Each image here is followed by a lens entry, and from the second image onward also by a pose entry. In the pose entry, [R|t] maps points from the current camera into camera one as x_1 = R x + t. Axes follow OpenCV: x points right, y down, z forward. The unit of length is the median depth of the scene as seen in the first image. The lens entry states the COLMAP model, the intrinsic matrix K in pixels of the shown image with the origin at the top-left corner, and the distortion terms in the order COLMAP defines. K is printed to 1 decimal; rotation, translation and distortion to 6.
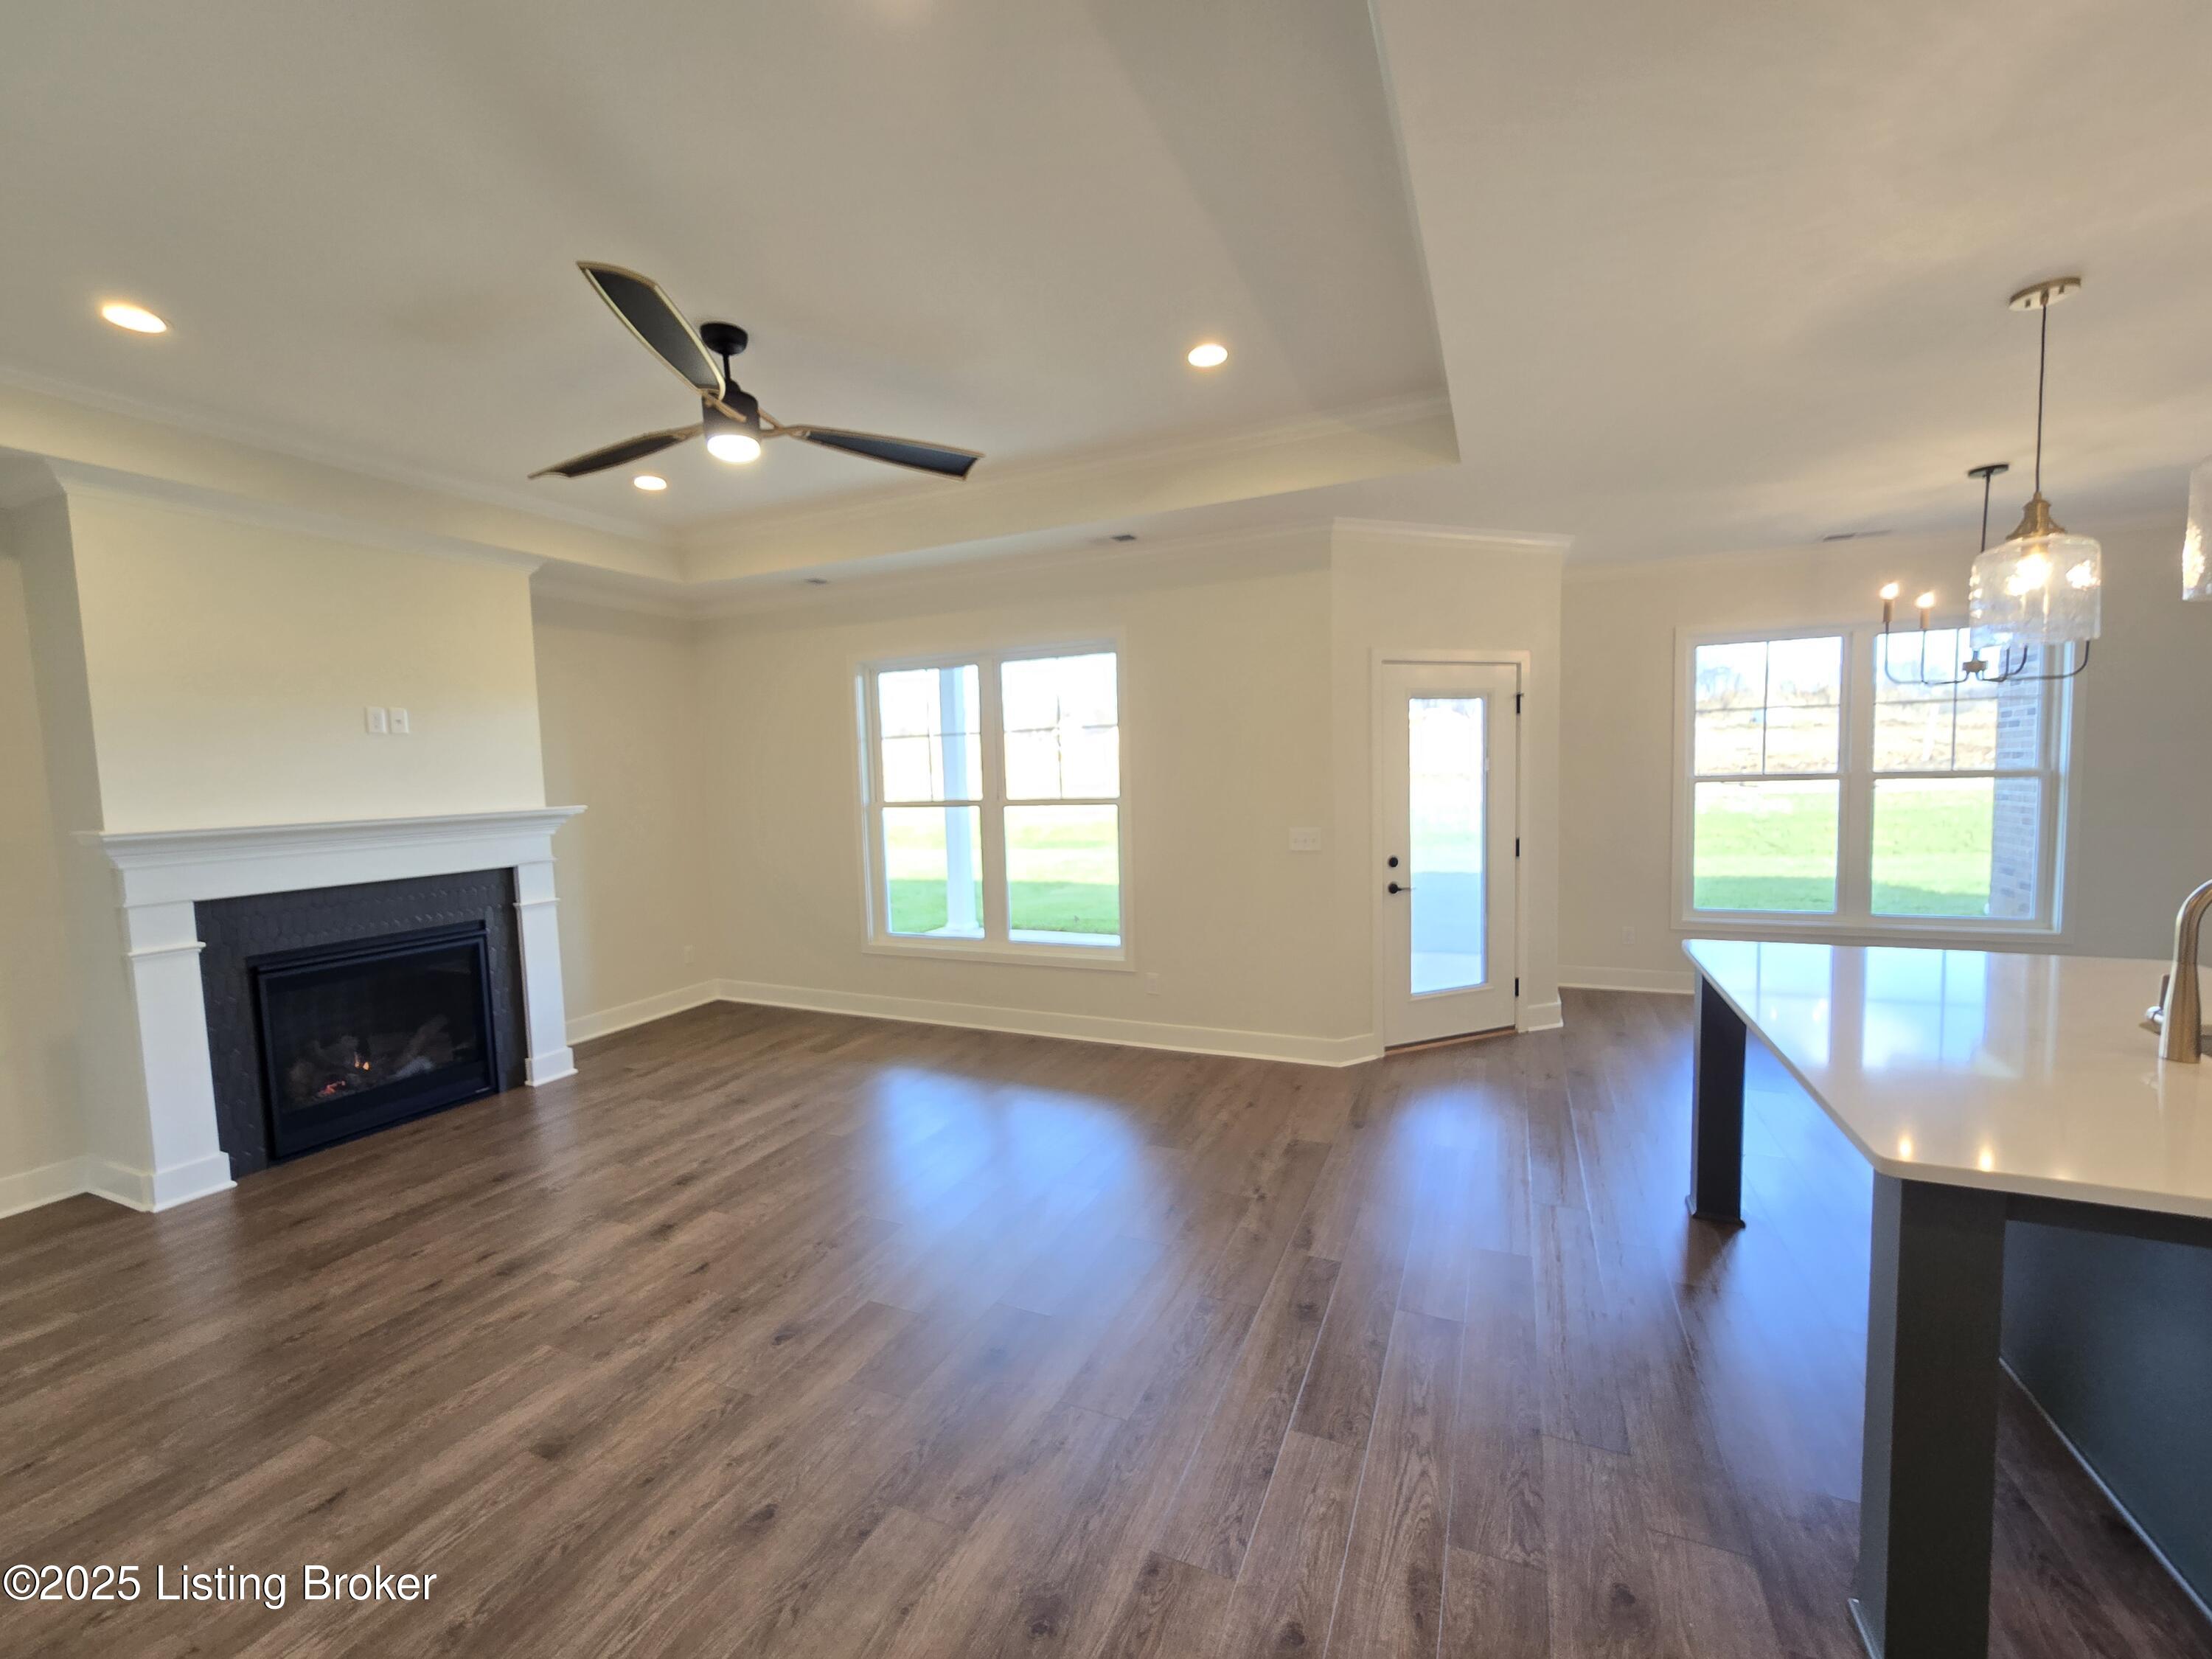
lens RADIAL K [[907.9, 0, 1092.9], [0, 907.9, 833.6], [0, 0, 1]] dist [-0.001911, 0.000200]
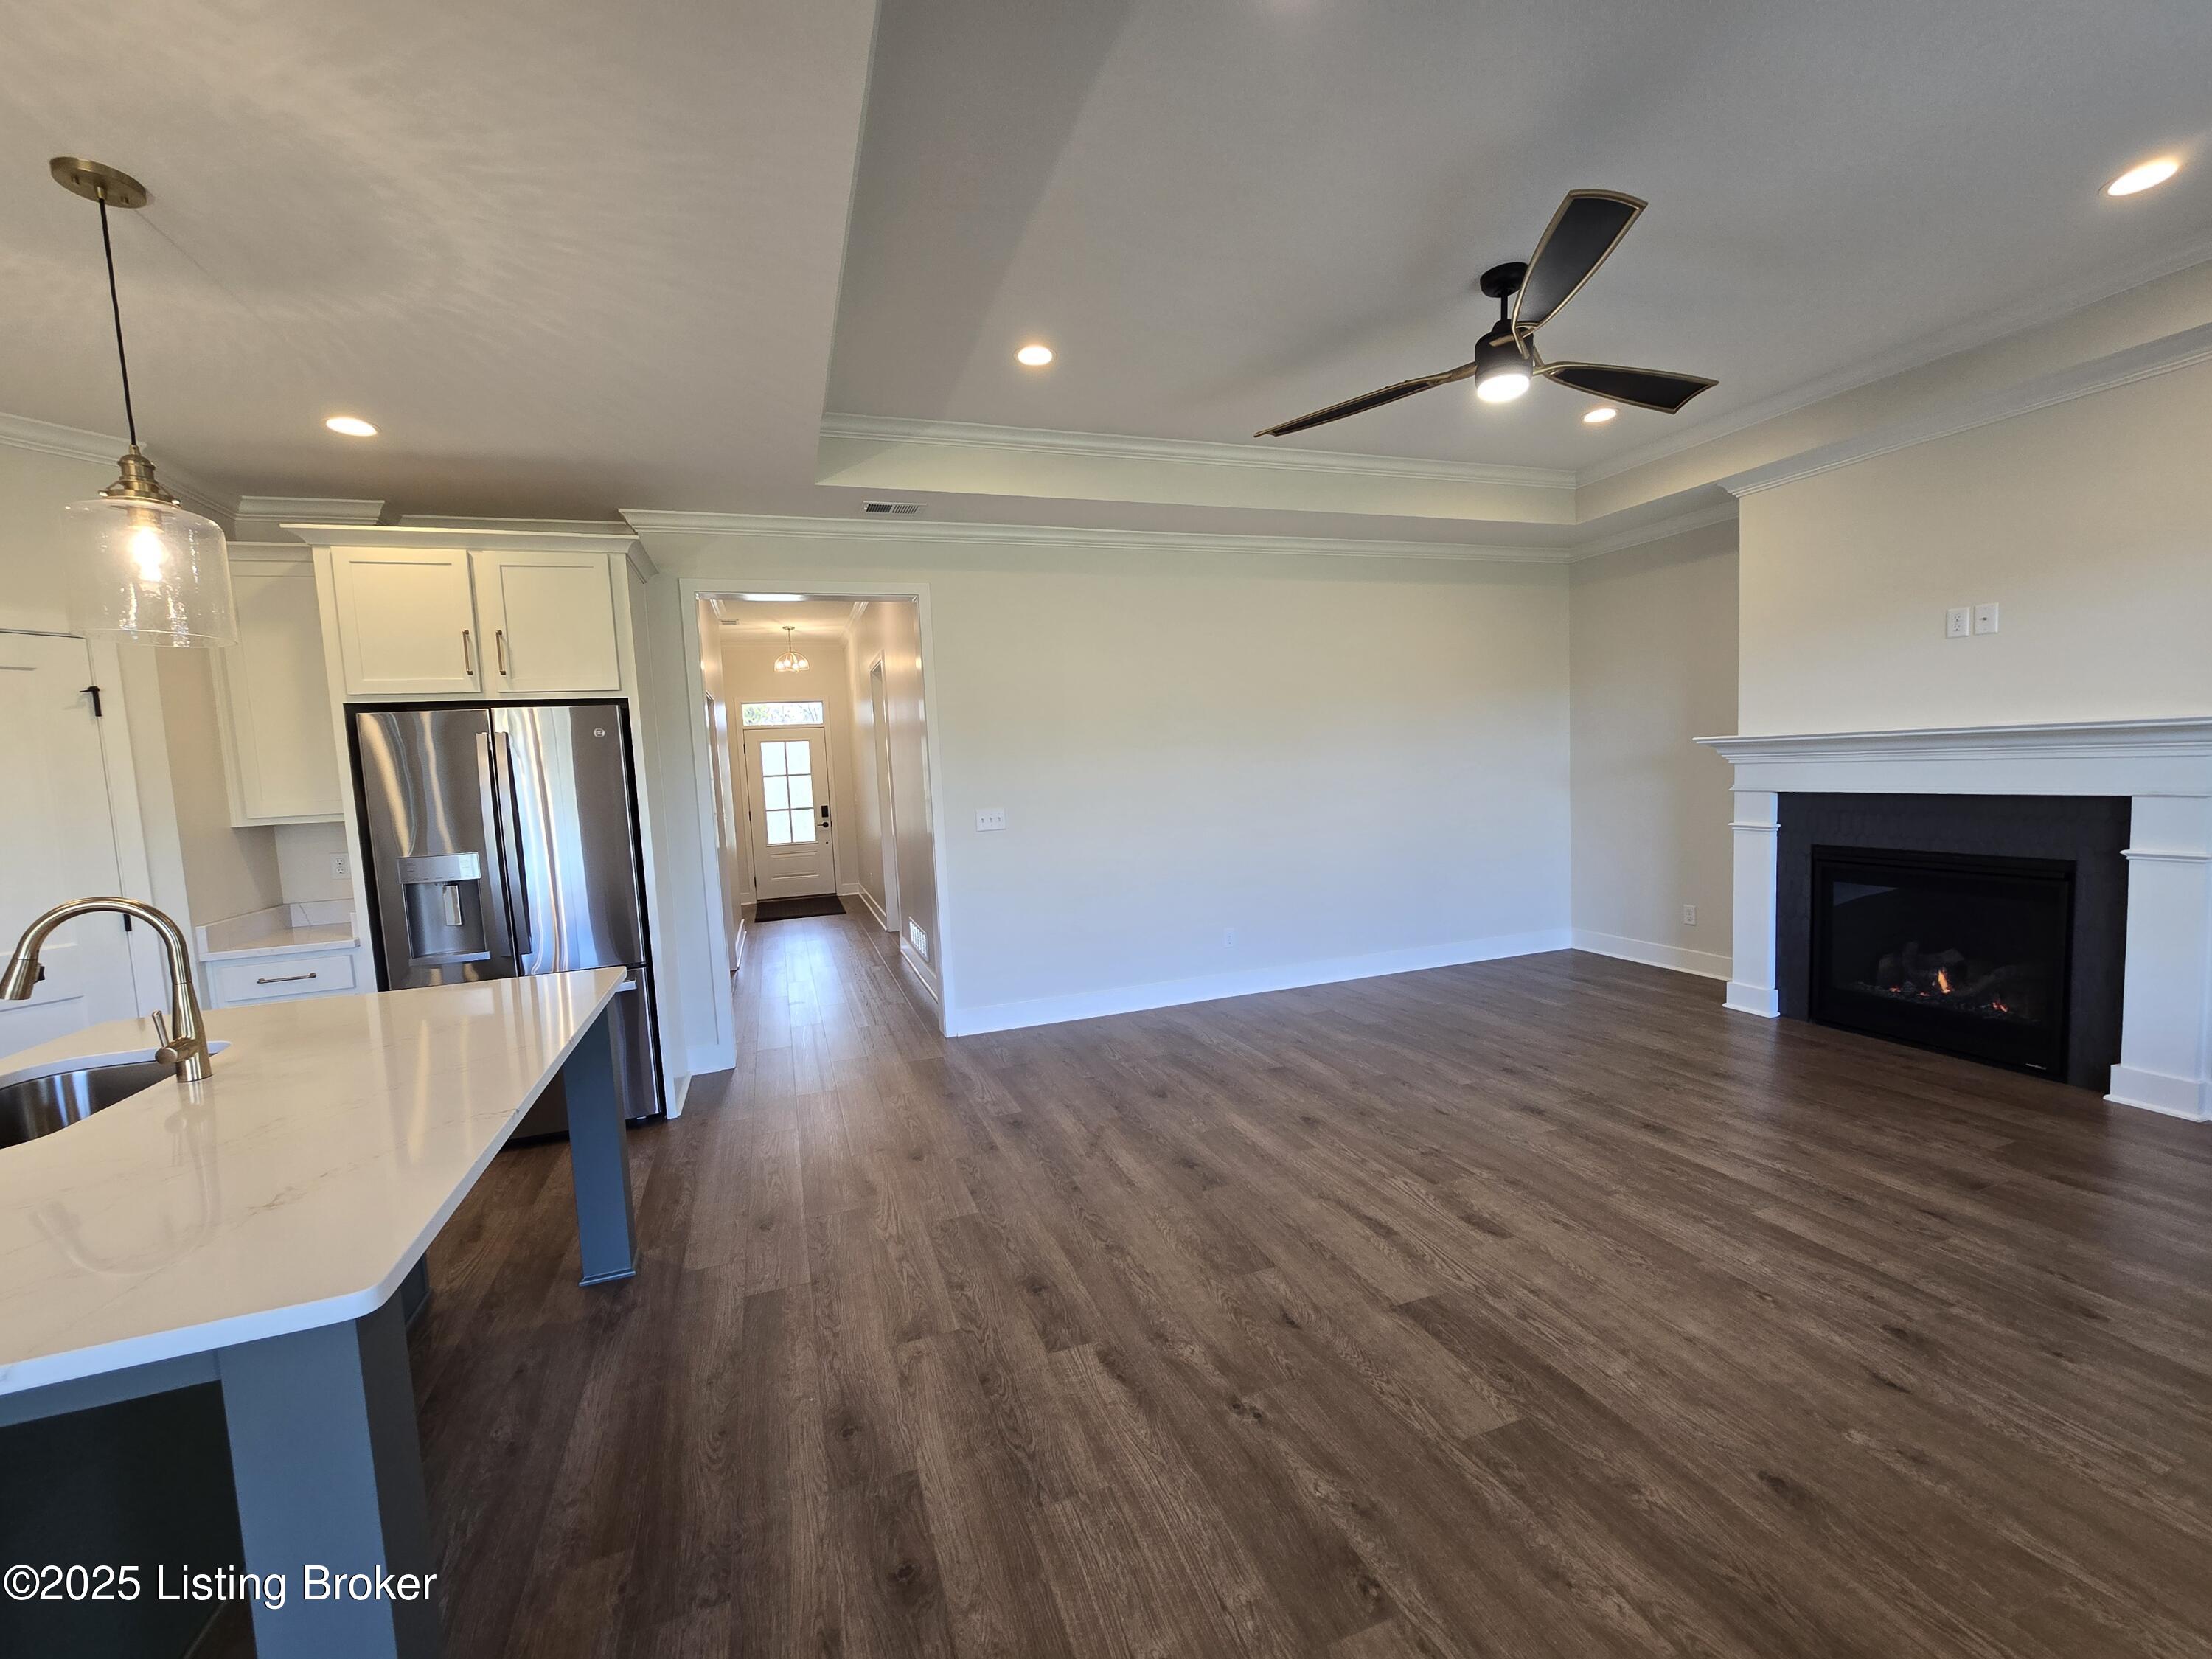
lens RADIAL K [[907.4, 0, 1098.2], [0, 907.4, 837.7], [0, 0, 1]] dist [-0.003056, 0.000105]
pose [[-0.711353, 0.120991, -0.692343, 0.559621], [0.021095, 0.988303, 0.151037, -0.072125], [0.702518, 0.092836, -0.705585, 1.171937]]
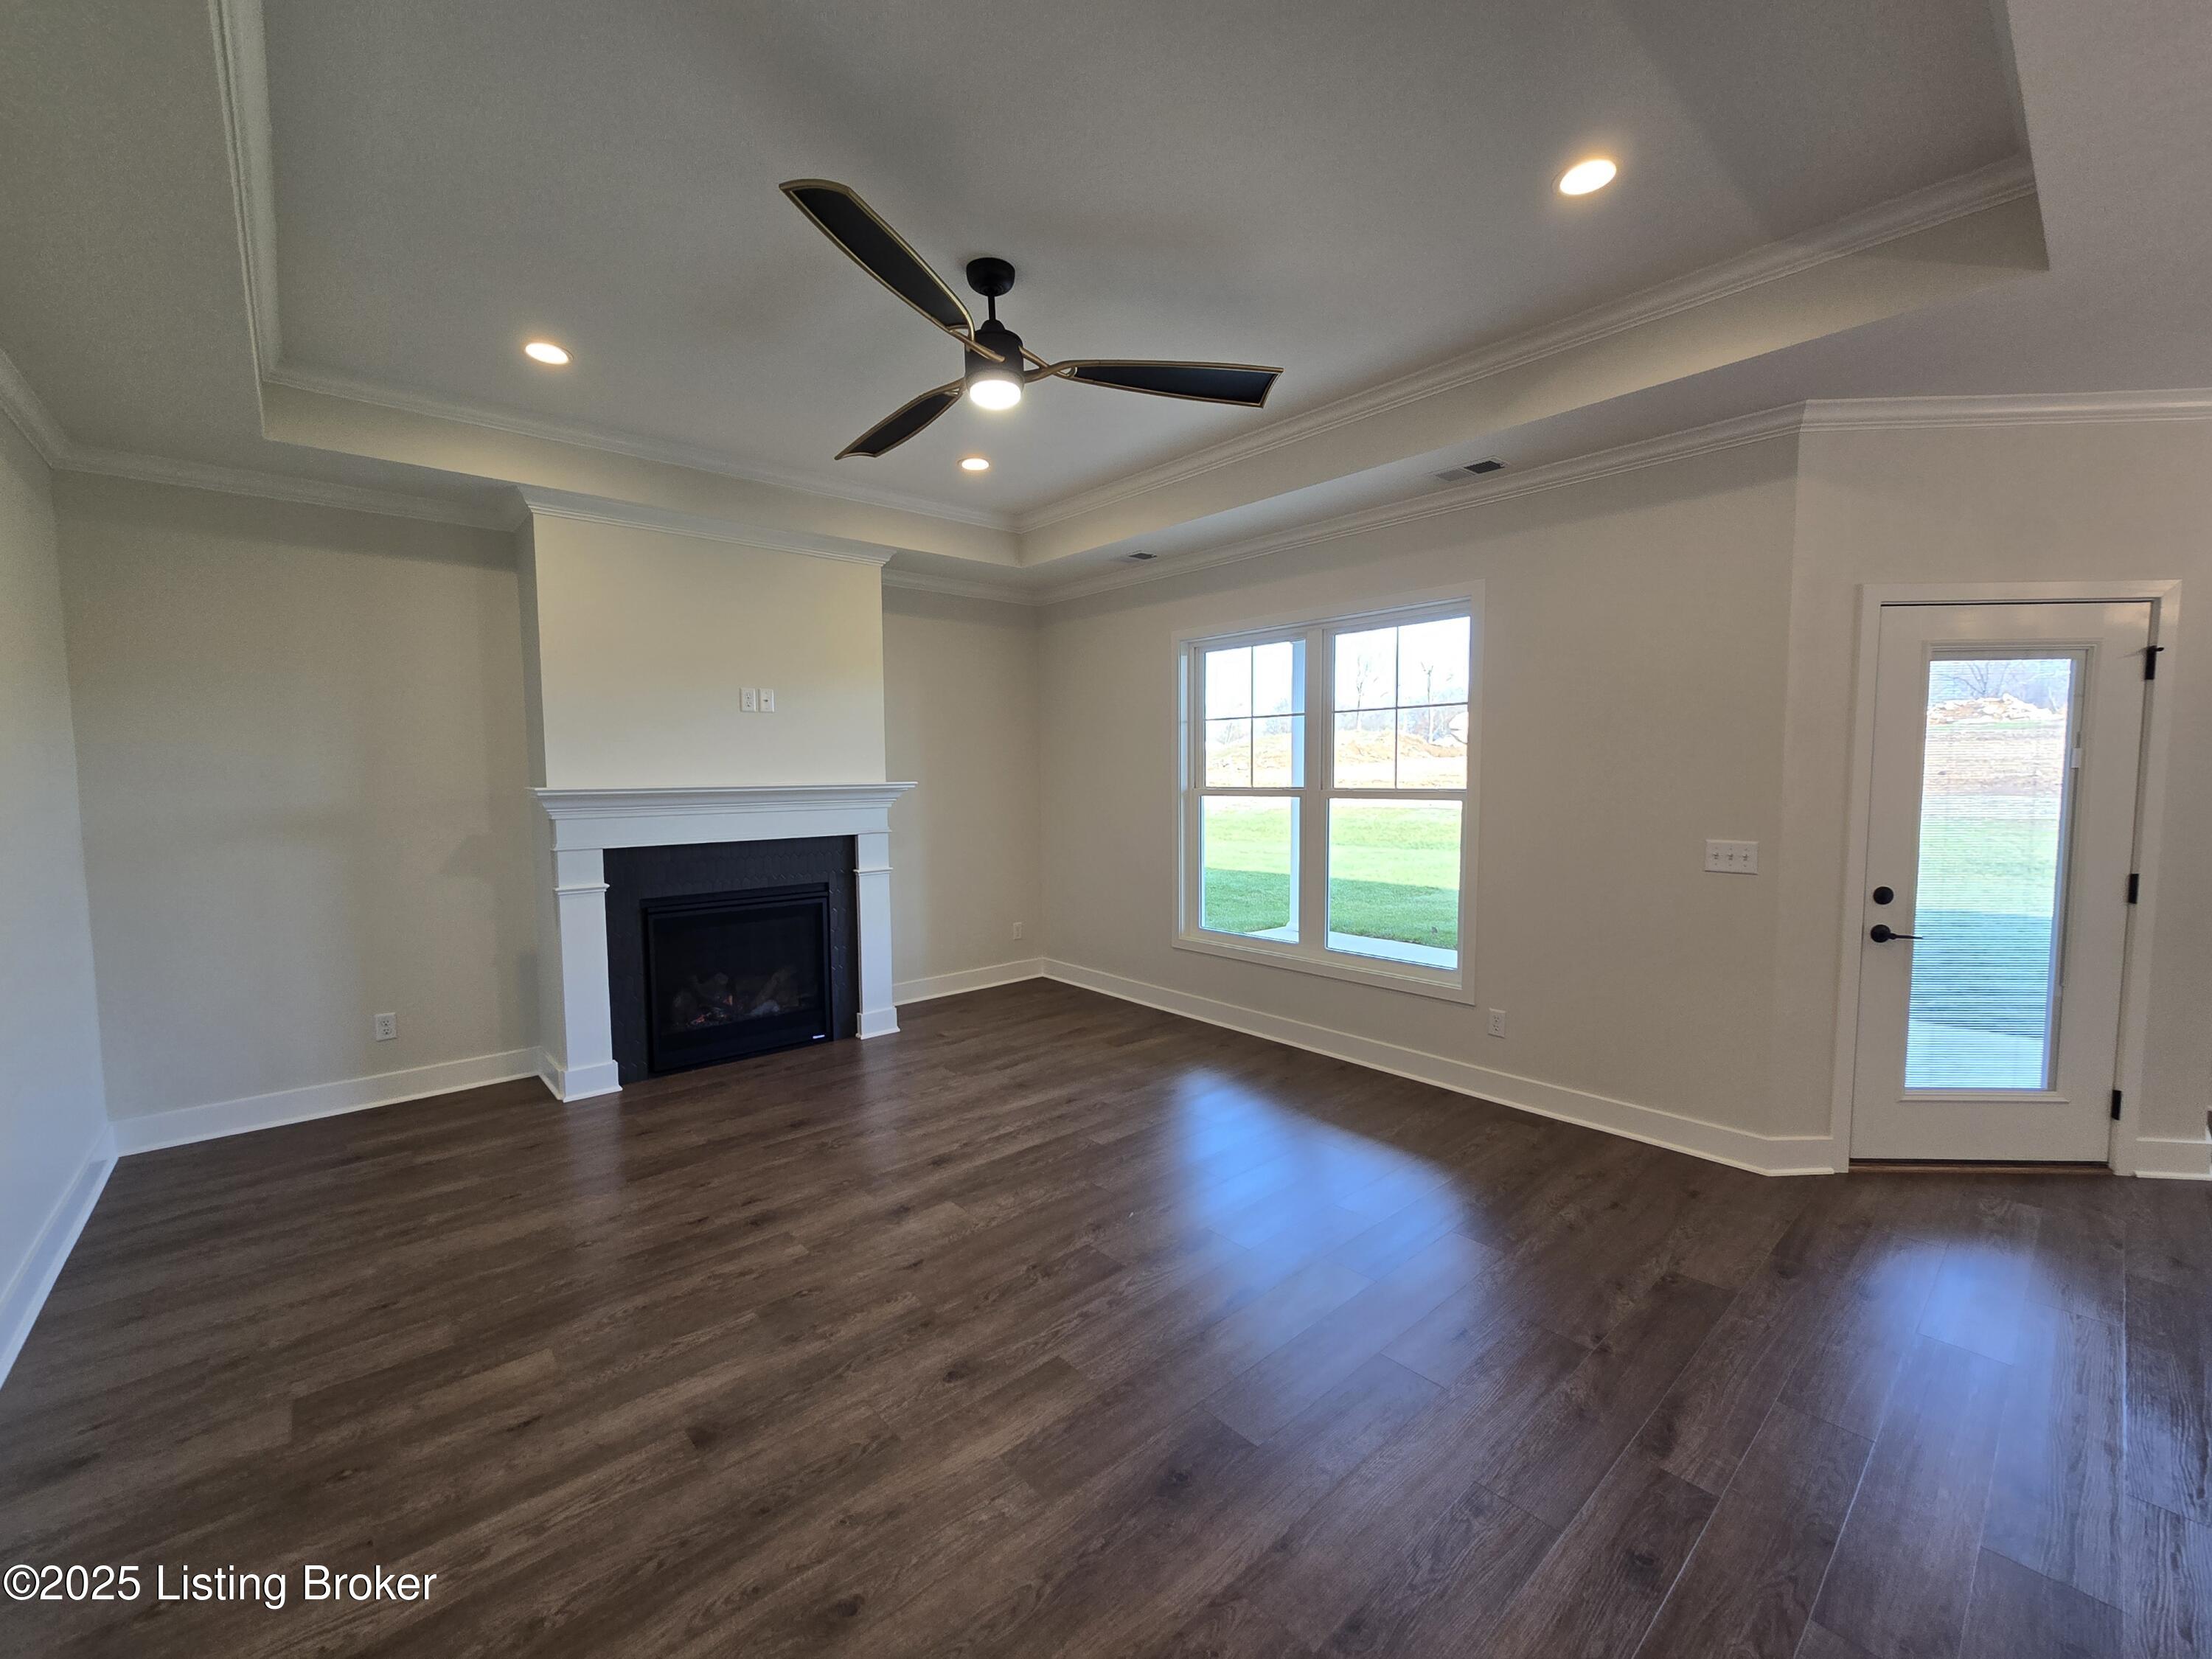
lens RADIAL K [[902.4, 0, 1092.1], [0, 902.4, 833.6], [0, 0, 1]] dist [-0.000272, -0.000074]
pose [[0.911477, 0.051588, -0.408102, 0.077494], [-0.048485, 0.998663, 0.017952, 0.001332], [0.408483, 0.003424, 0.912760, 0.163730]]
